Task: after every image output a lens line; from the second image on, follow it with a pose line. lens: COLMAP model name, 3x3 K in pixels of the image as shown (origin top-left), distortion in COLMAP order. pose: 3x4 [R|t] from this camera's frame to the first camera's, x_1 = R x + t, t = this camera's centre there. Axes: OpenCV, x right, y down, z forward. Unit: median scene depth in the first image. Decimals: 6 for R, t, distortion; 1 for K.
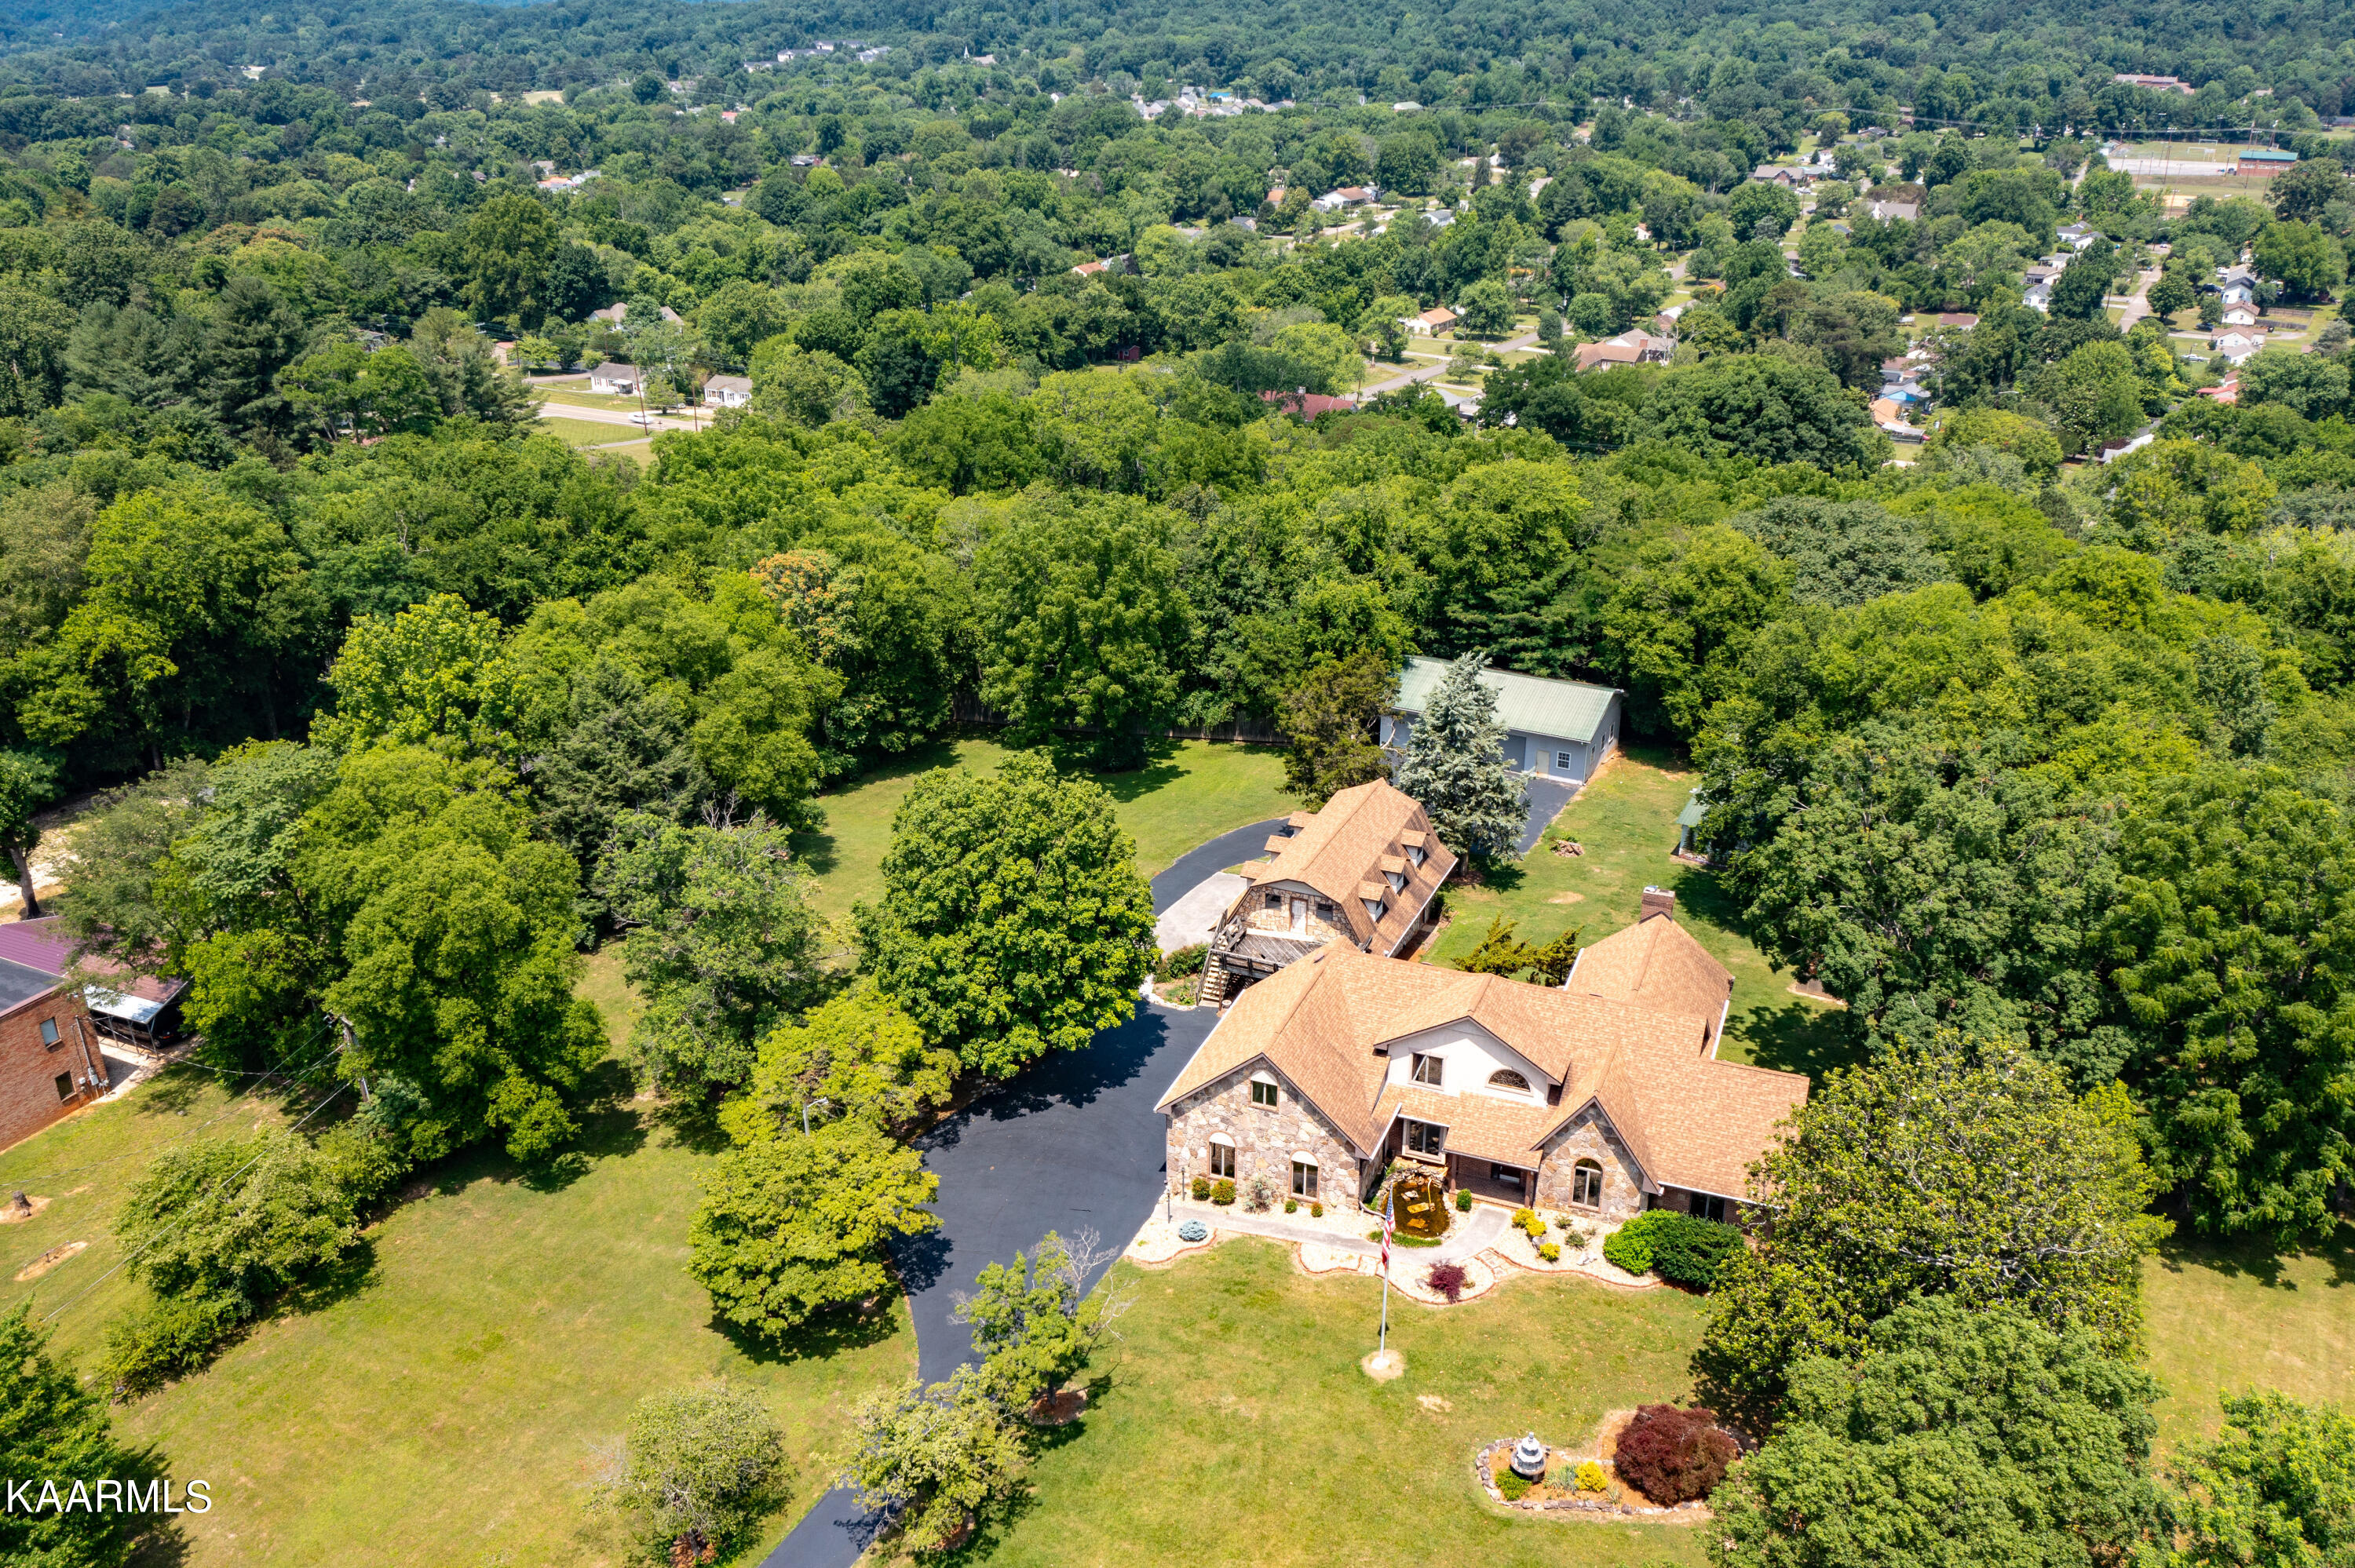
lens RADIAL K [[1866.1, 0, 1177.5], [0, 1866.1, 784.0], [0, 0, 1]] dist [0.000052, -0.009211]
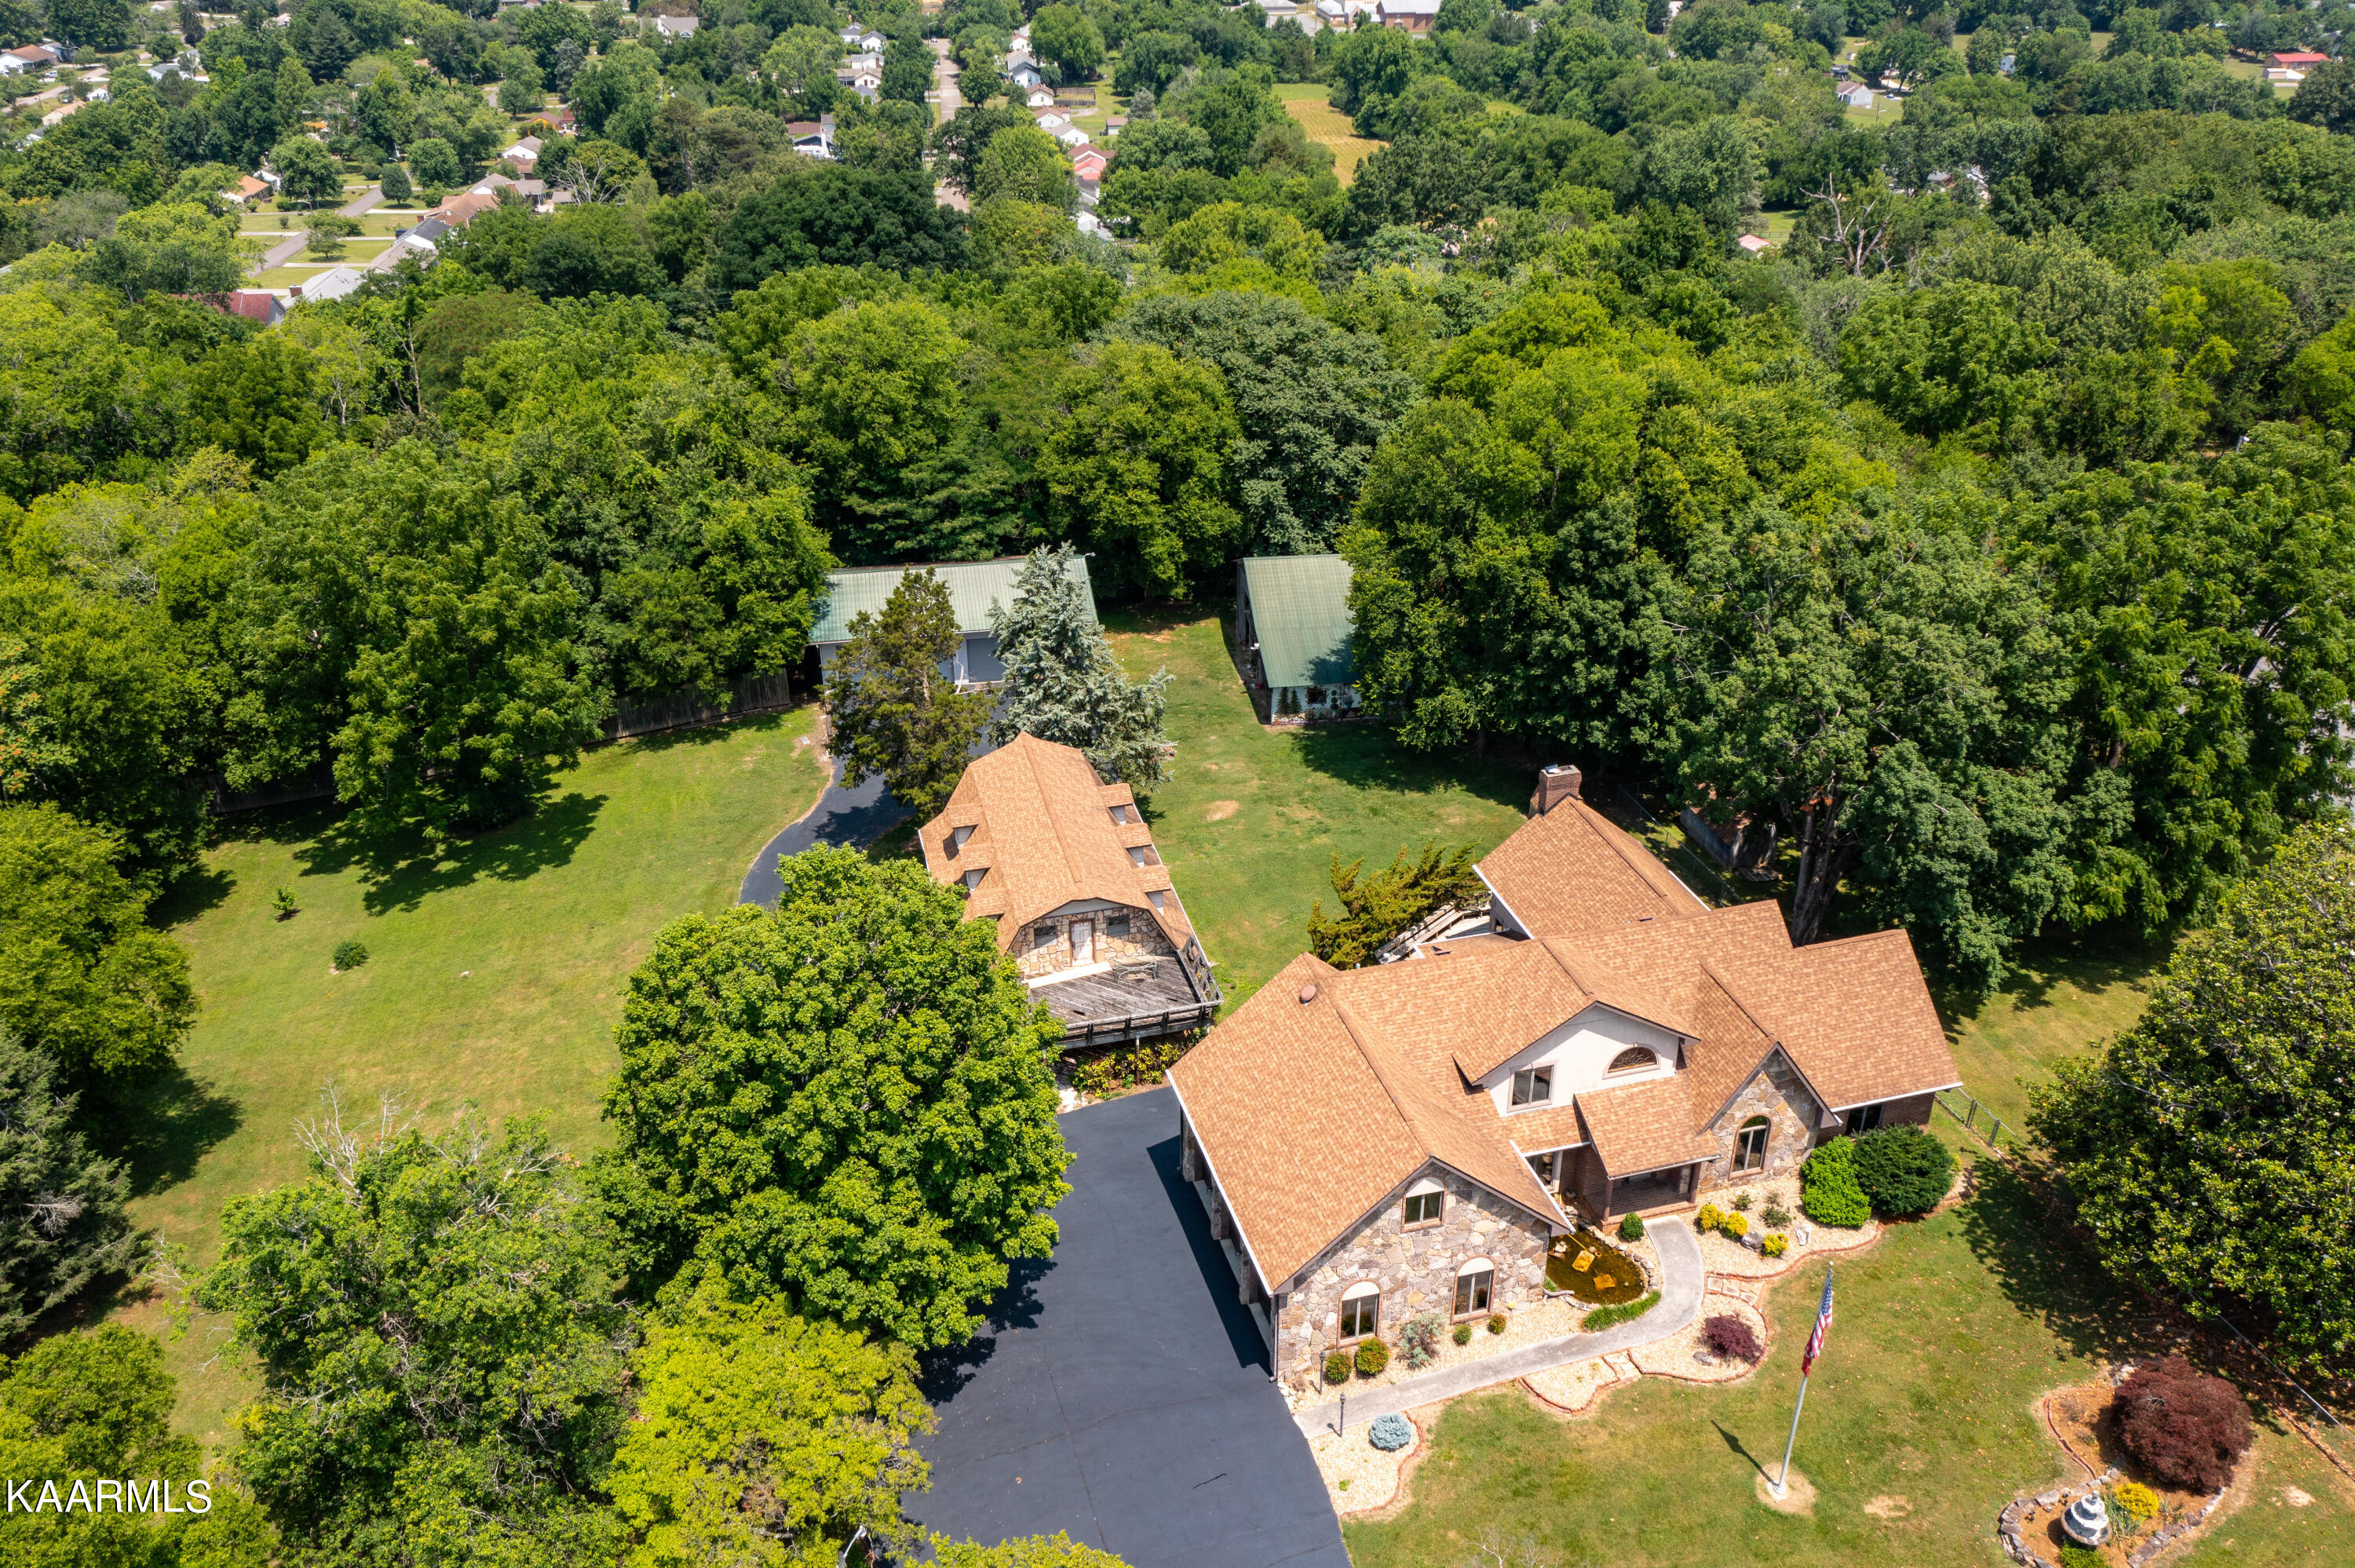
lens RADIAL K [[1861.9, 0, 1177.5], [0, 1861.9, 784.0], [0, 0, 1]] dist [-0.002943, -0.001515]
pose [[0.789123, -0.289935, 0.541501, -0.057257], [0.246238, 0.956969, 0.153548, -0.018584], [-0.562718, 0.012170, 0.826559, 0.075380]]
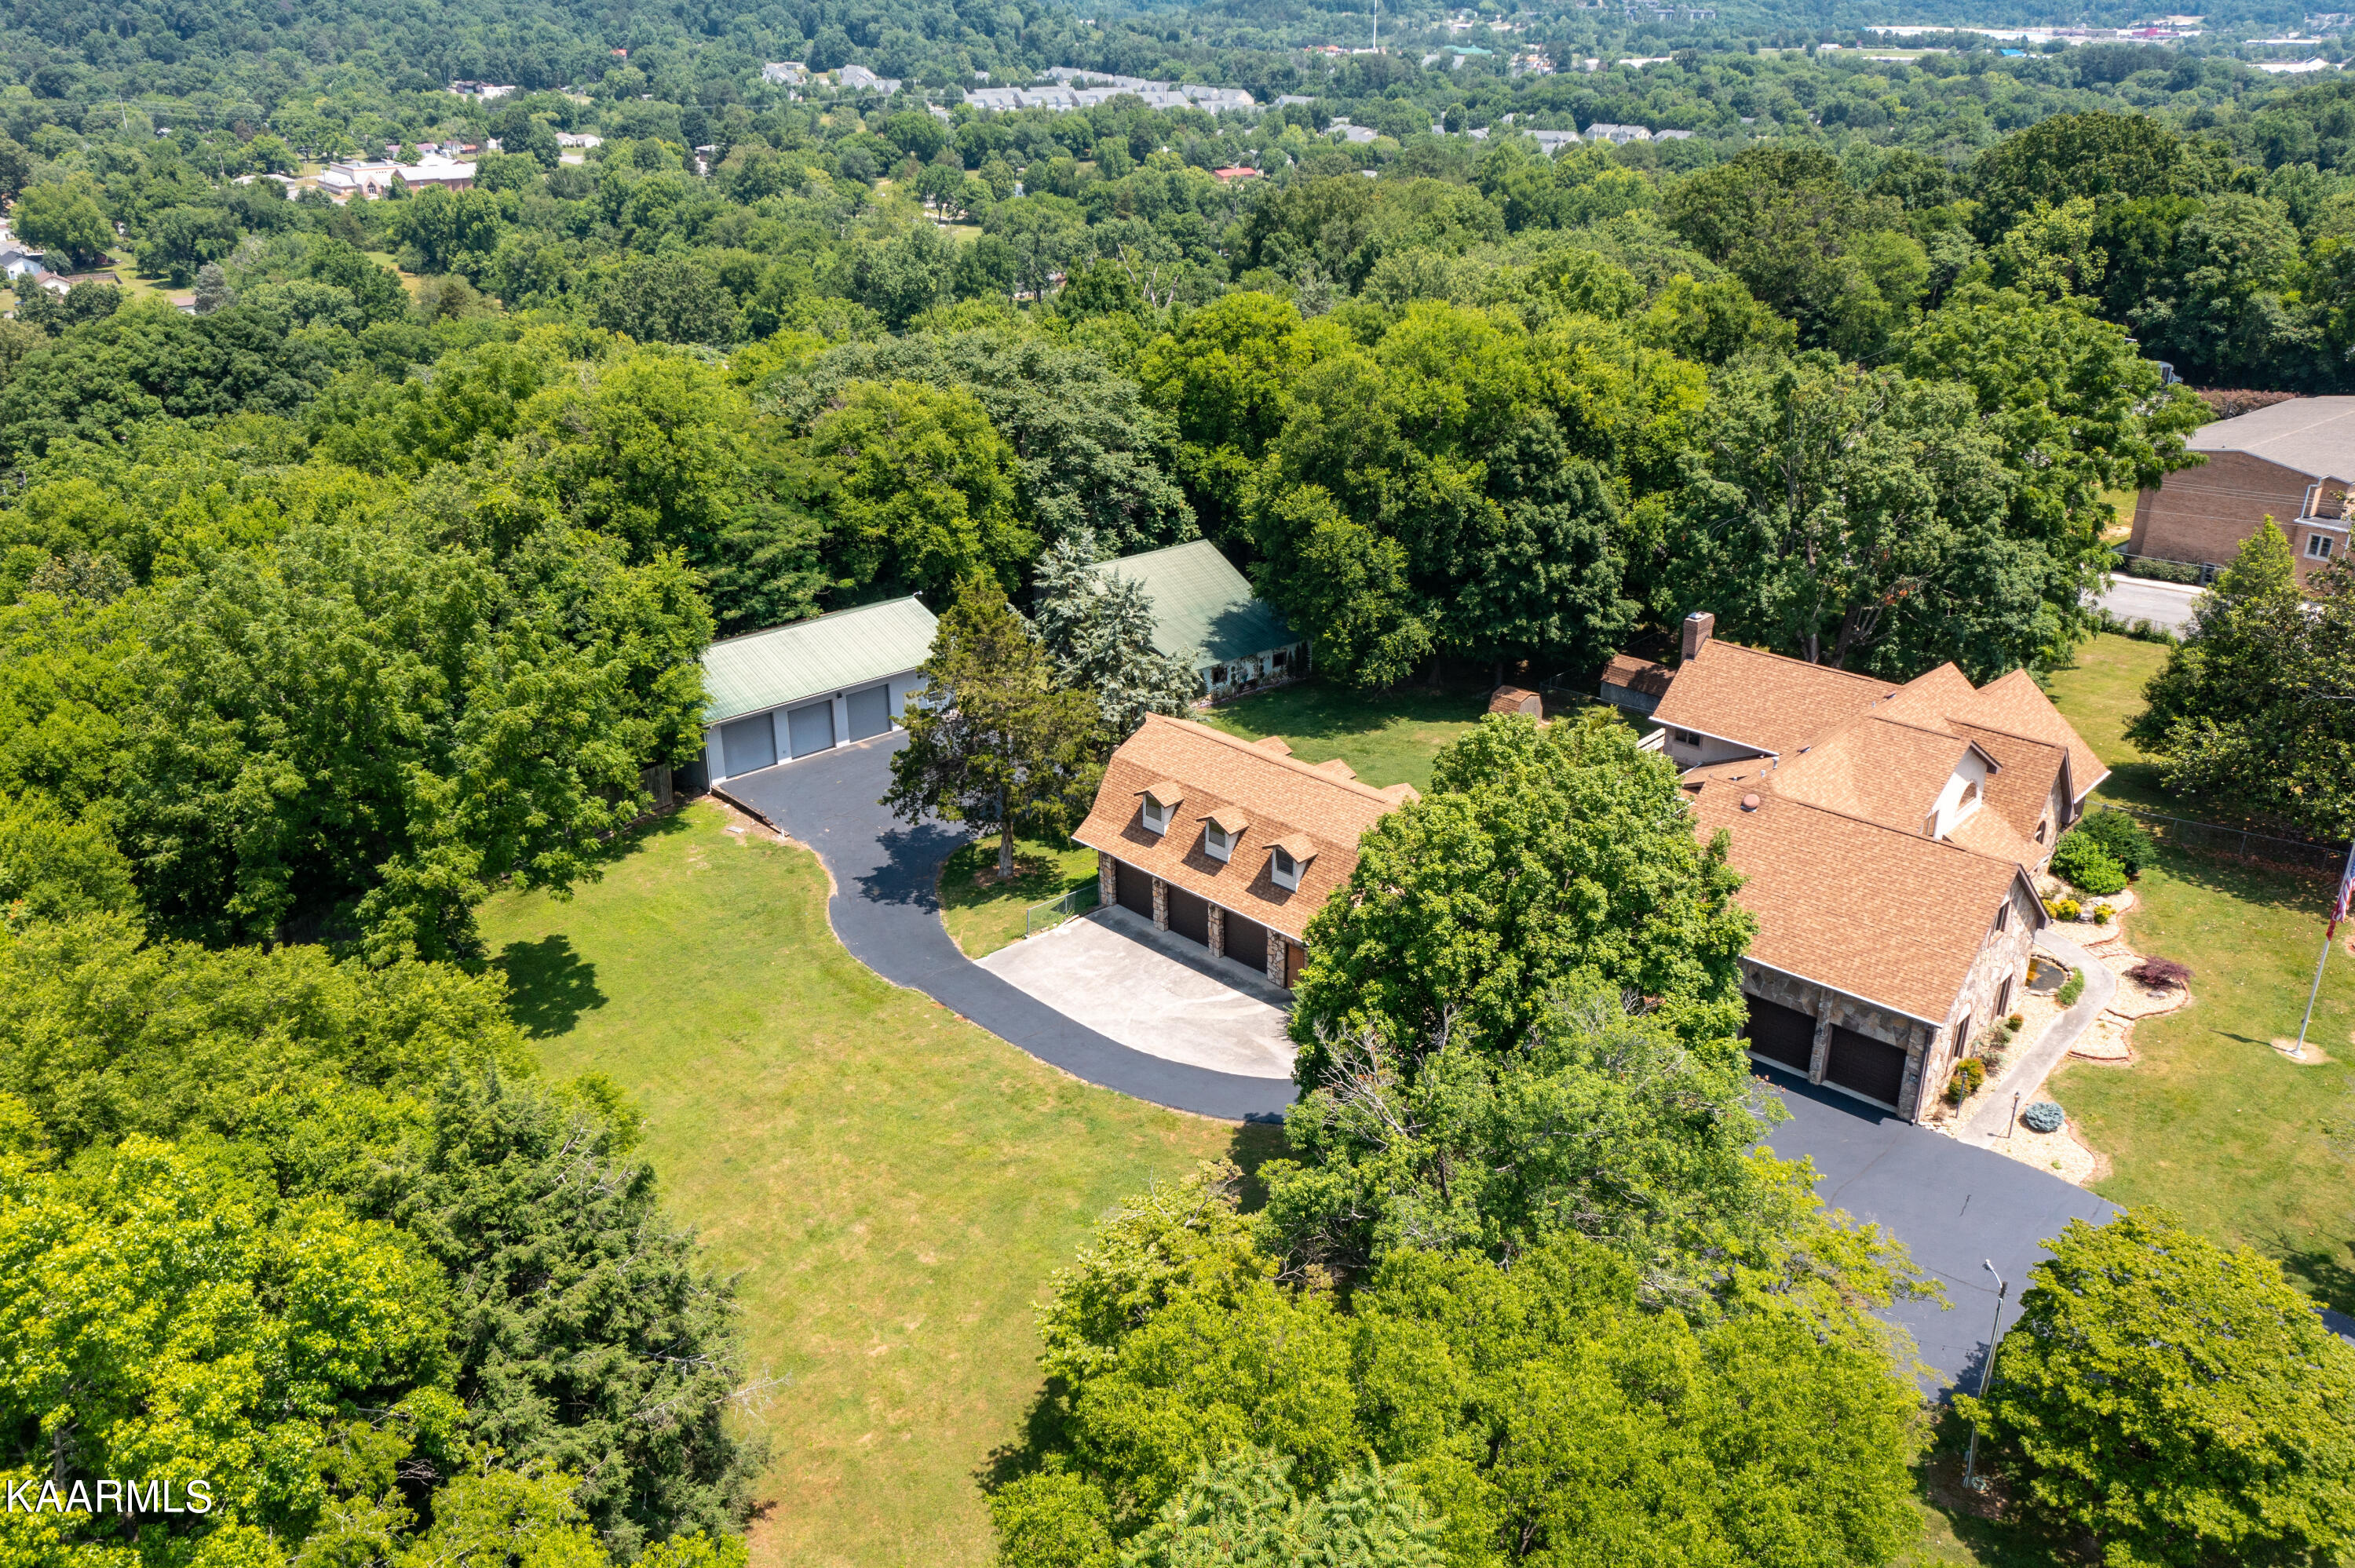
lens RADIAL K [[1861.9, 0, 1177.5], [0, 1861.9, 784.0], [0, 0, 1]] dist [-0.002943, -0.001515]
pose [[0.353835, -0.370841, 0.858649, -0.116945], [0.375809, 0.897042, 0.232558, -0.031957], [-0.856486, 0.240401, 0.456770, 0.147501]]
